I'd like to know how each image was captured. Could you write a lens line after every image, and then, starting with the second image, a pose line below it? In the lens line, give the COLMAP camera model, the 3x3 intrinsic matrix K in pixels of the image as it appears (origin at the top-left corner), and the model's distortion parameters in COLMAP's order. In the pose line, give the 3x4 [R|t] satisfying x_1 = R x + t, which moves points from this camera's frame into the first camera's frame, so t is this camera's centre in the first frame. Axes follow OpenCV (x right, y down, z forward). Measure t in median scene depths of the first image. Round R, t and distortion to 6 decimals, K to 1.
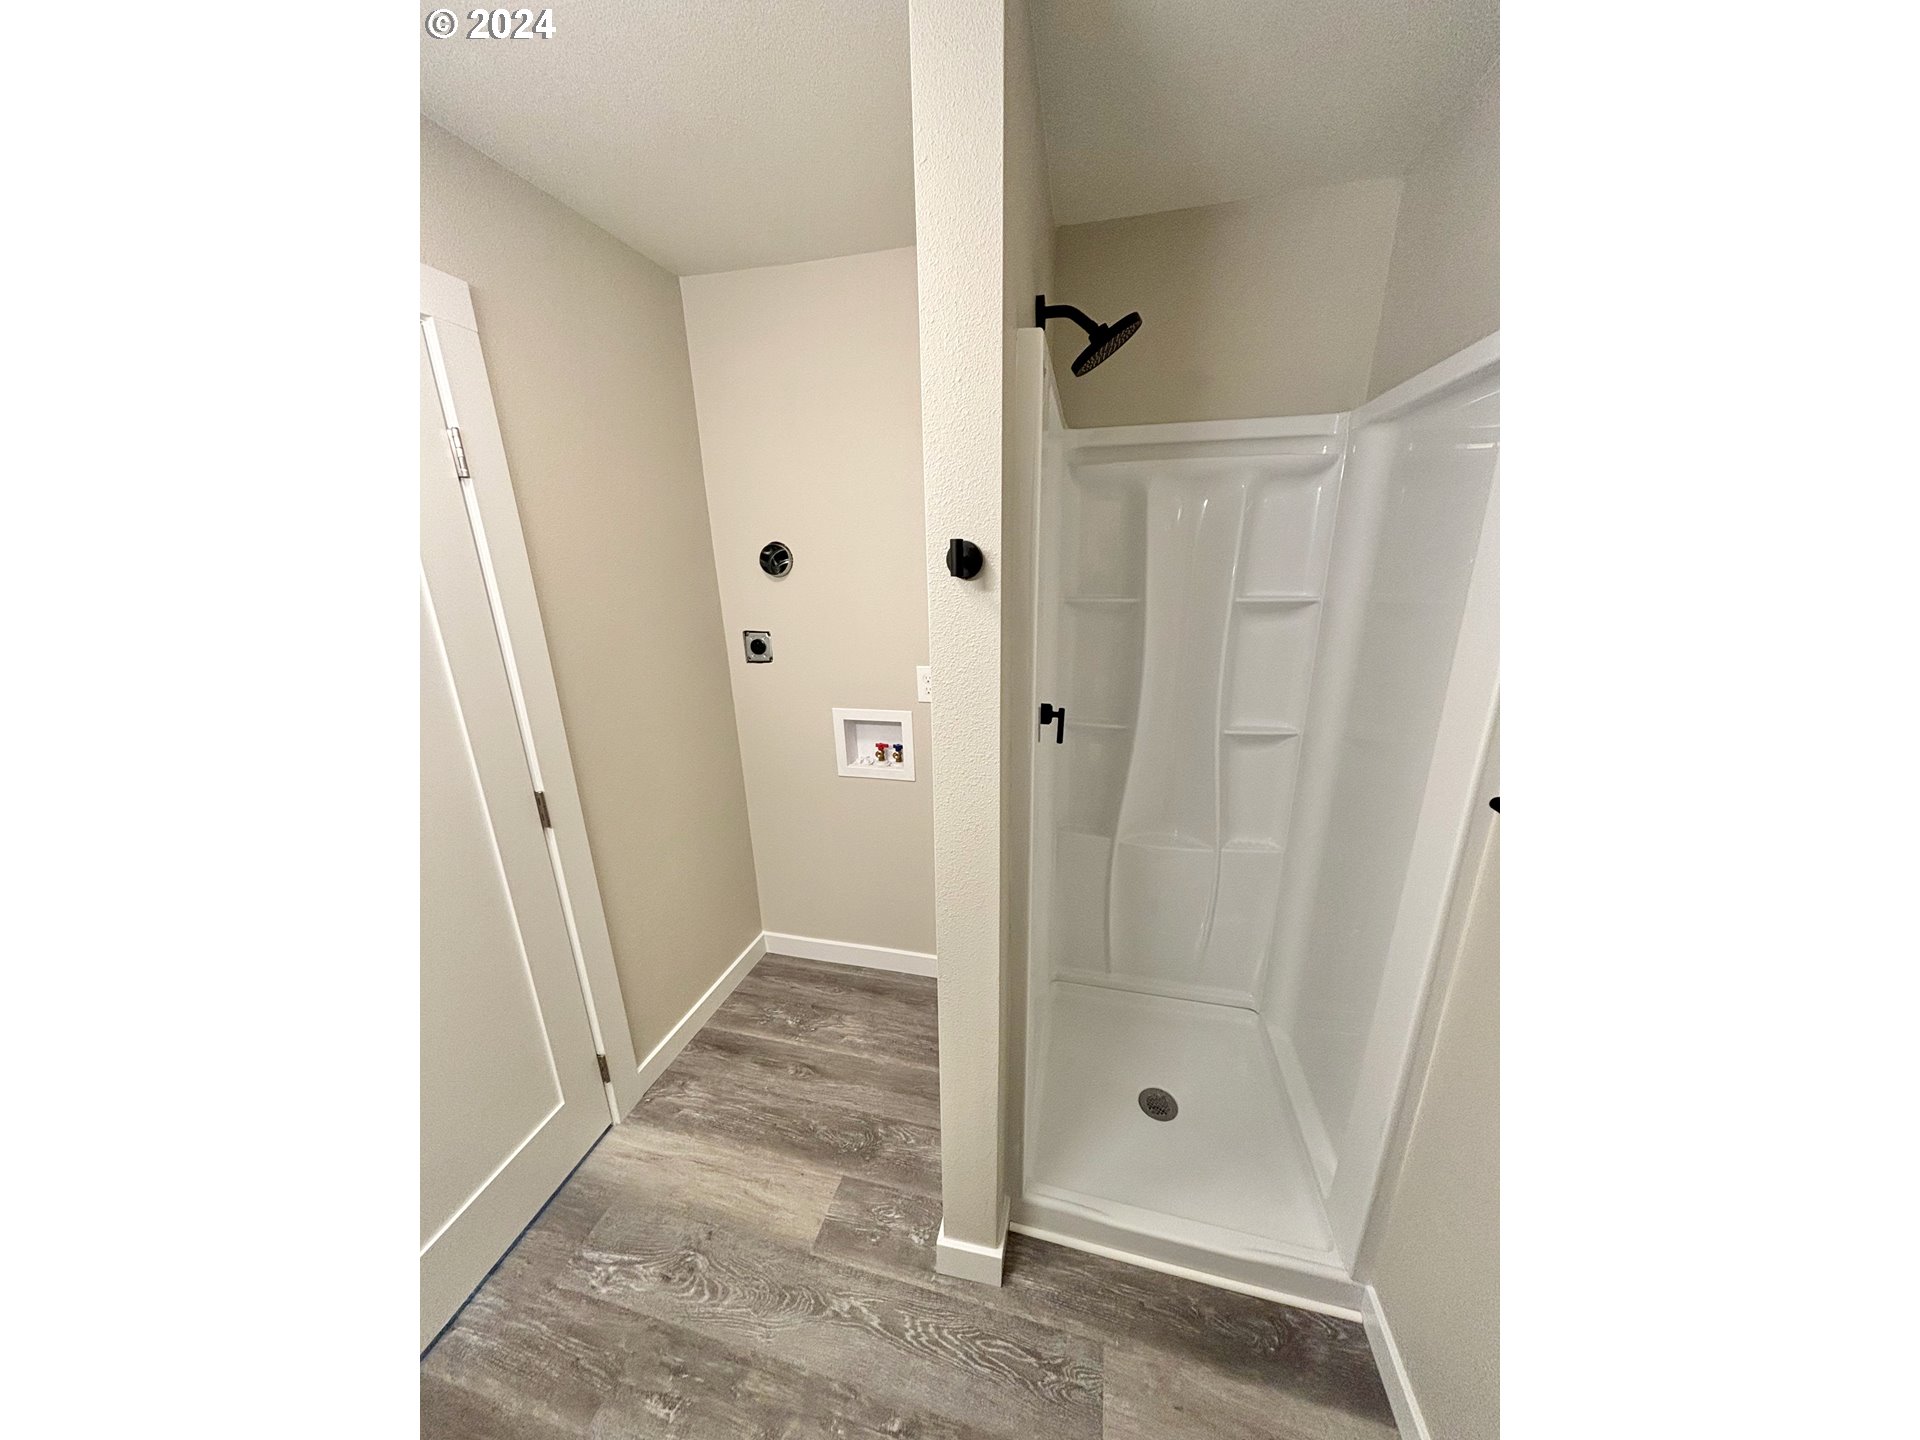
lens RADIAL K [[574.3, 0, 971.1], [0, 574.3, 711.1], [0, 0, 1]] dist [0.000945, 0.000022]
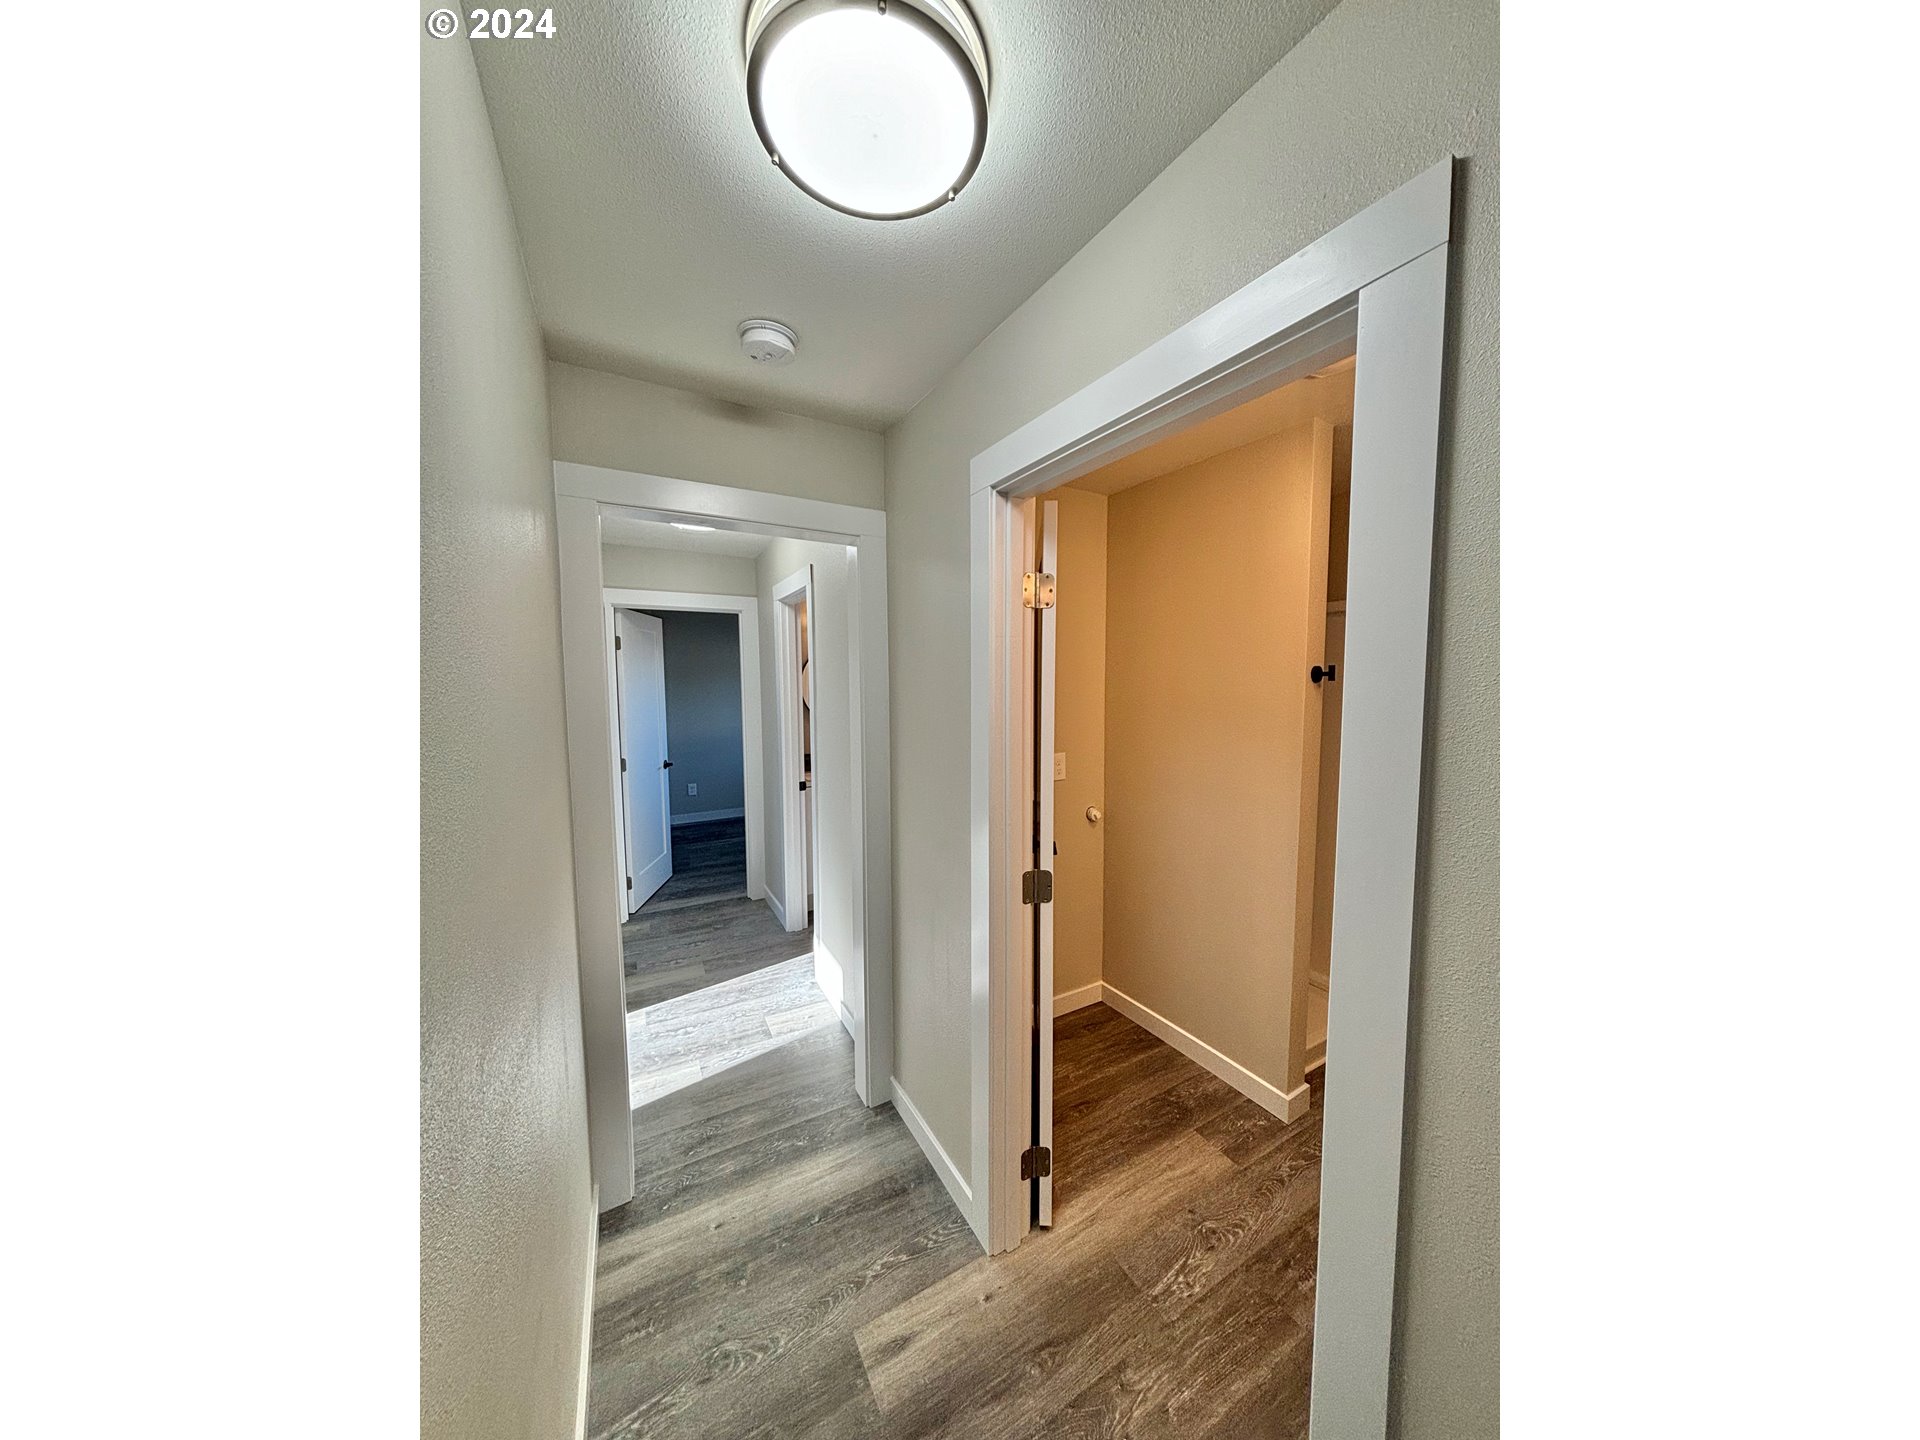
lens RADIAL K [[574.3, 0, 957.5], [0, 574.3, 718.7], [0, 0, 1]] dist [0.000945, 0.000022]
pose [[0.735250, -0.042734, 0.676448, -1.734894], [0.185850, 0.972471, -0.140571, -0.007998], [-0.651818, 0.229072, 0.722951, 0.241649]]
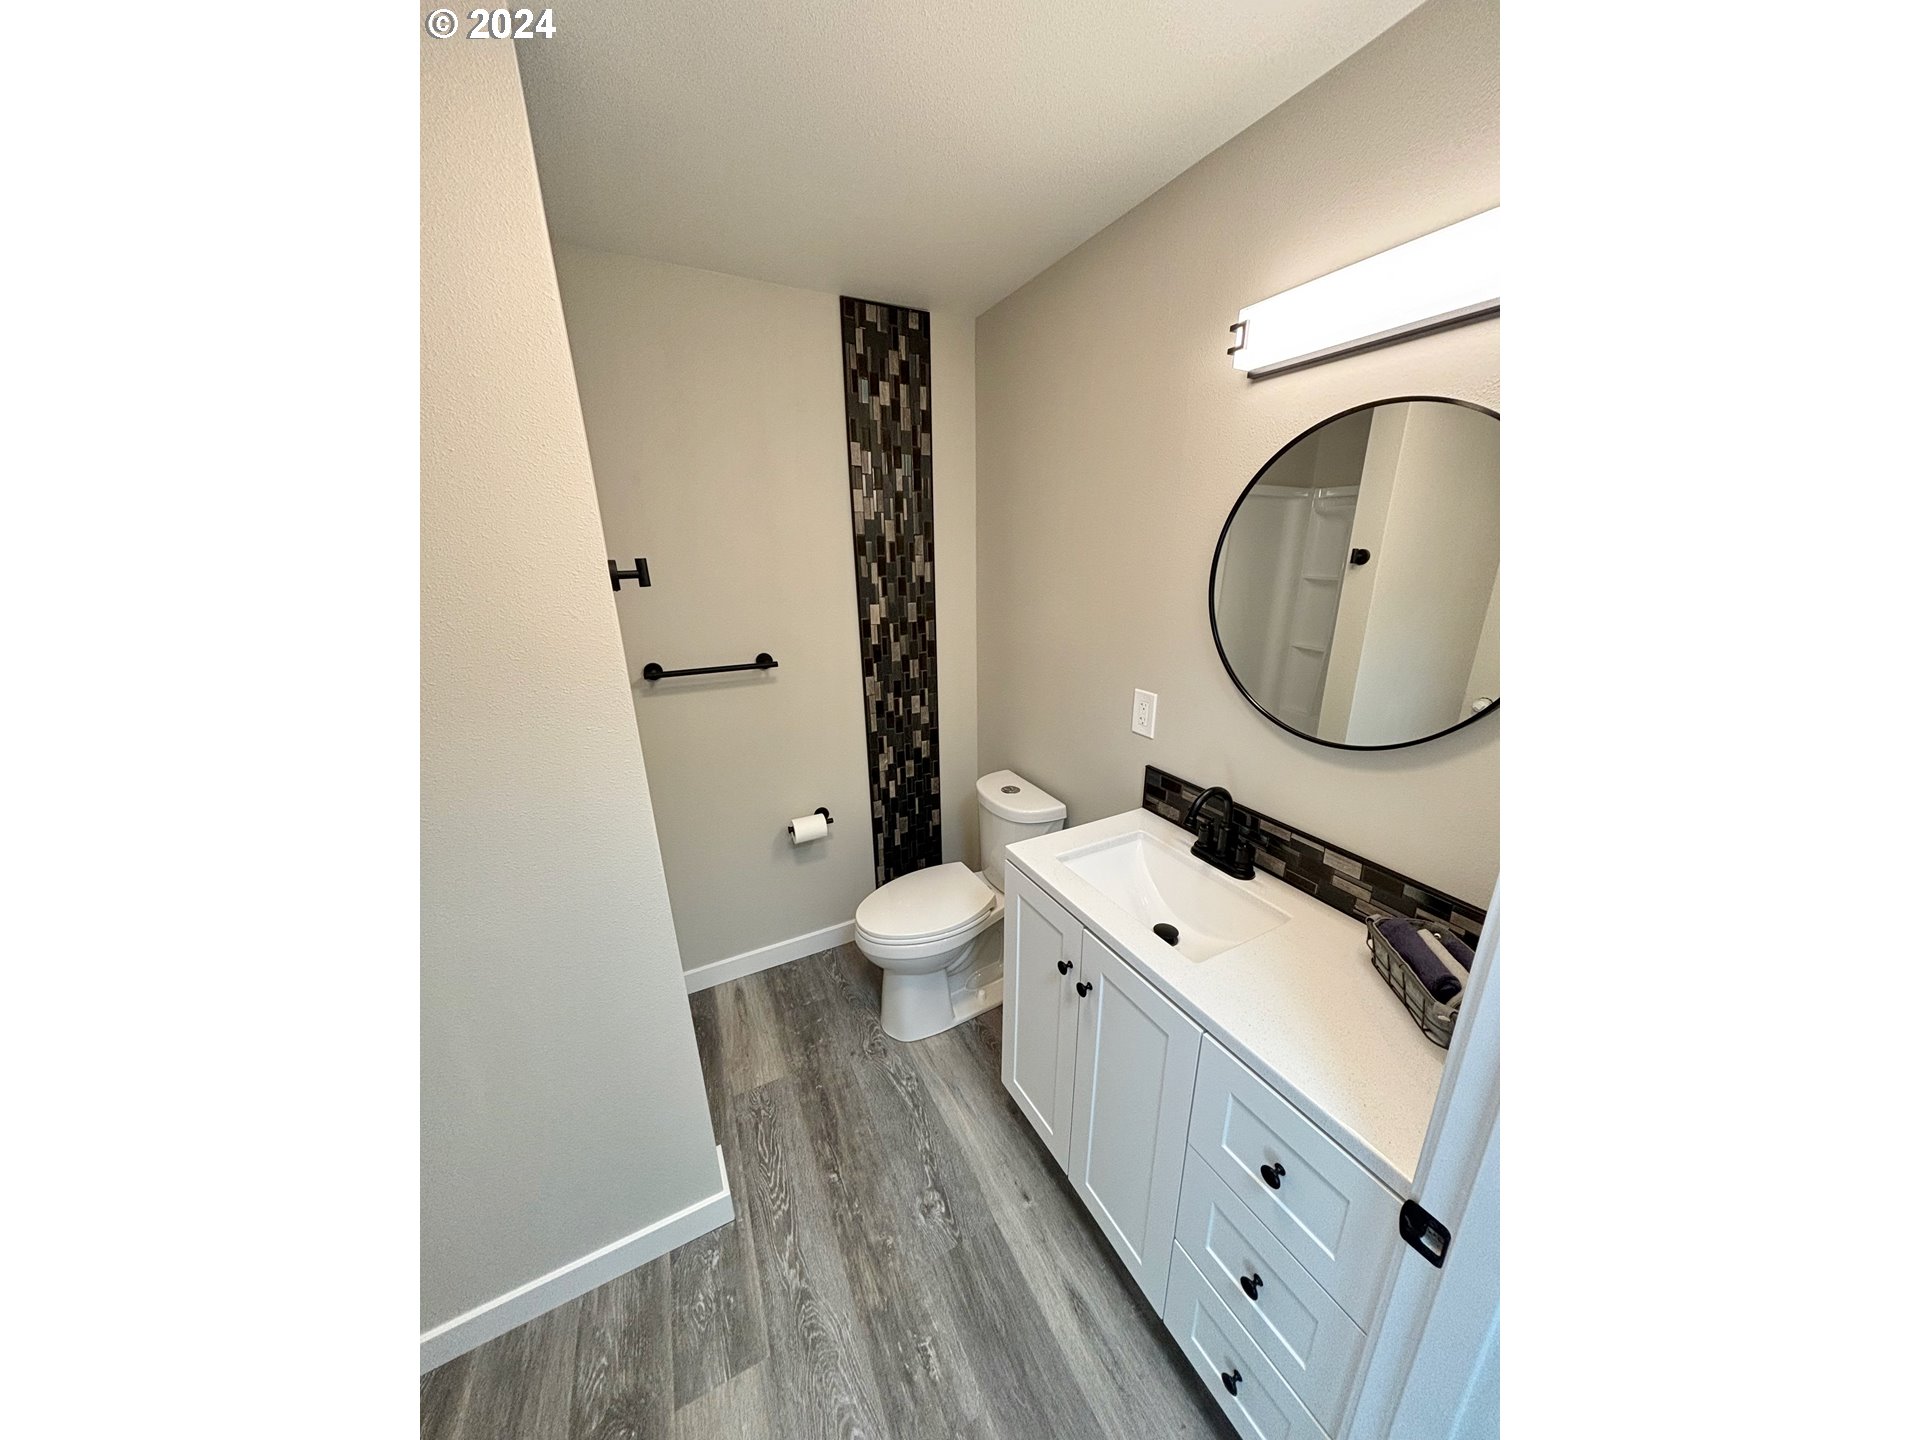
lens RADIAL K [[574.3, 0, 969.3], [0, 574.3, 721.8], [0, 0, 1]] dist [0.000945, 0.000022]
pose [[-0.657253, -0.203342, 0.725721, -0.984317], [0.224580, 0.866331, 0.446133, -0.230916], [-0.719432, 0.456205, -0.523732, 0.854717]]
